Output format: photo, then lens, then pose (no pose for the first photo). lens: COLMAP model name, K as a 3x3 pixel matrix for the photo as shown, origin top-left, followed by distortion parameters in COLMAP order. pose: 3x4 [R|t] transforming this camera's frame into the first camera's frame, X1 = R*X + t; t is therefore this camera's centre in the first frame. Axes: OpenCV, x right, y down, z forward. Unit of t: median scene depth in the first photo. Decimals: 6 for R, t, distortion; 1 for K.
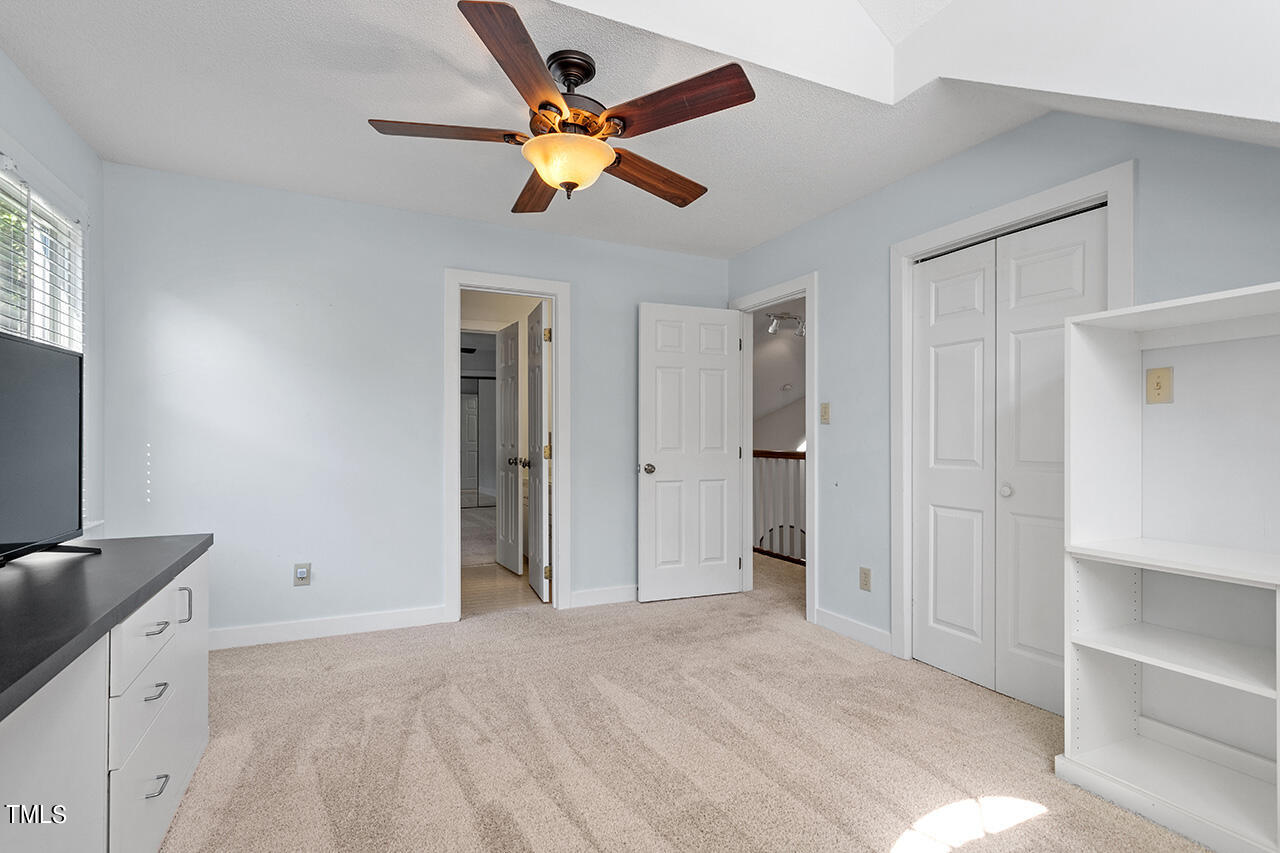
lens RADIAL K [[618.3, 0, 640.0], [0, 618.3, 426.5], [0, 0, 1]] dist [0.002200, 0.000787]
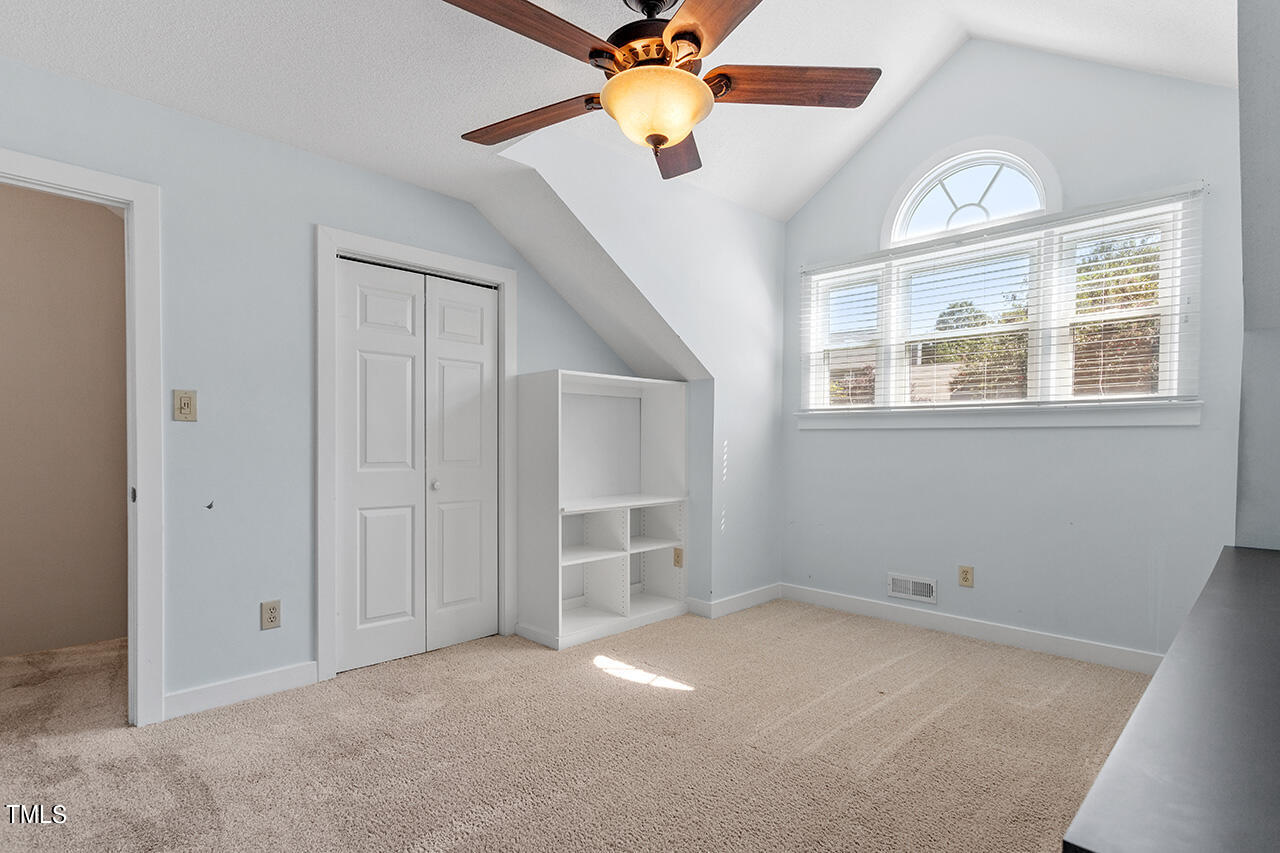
lens RADIAL K [[622.8, 0, 640.9], [0, 622.8, 452.7], [0, 0, 1]] dist [0.001959, 0.000509]
pose [[-0.334328, -0.010226, 0.942401, -0.653722], [-0.018894, 0.999813, 0.004147, 0.023502], [-0.942267, -0.016419, -0.334459, 0.941036]]
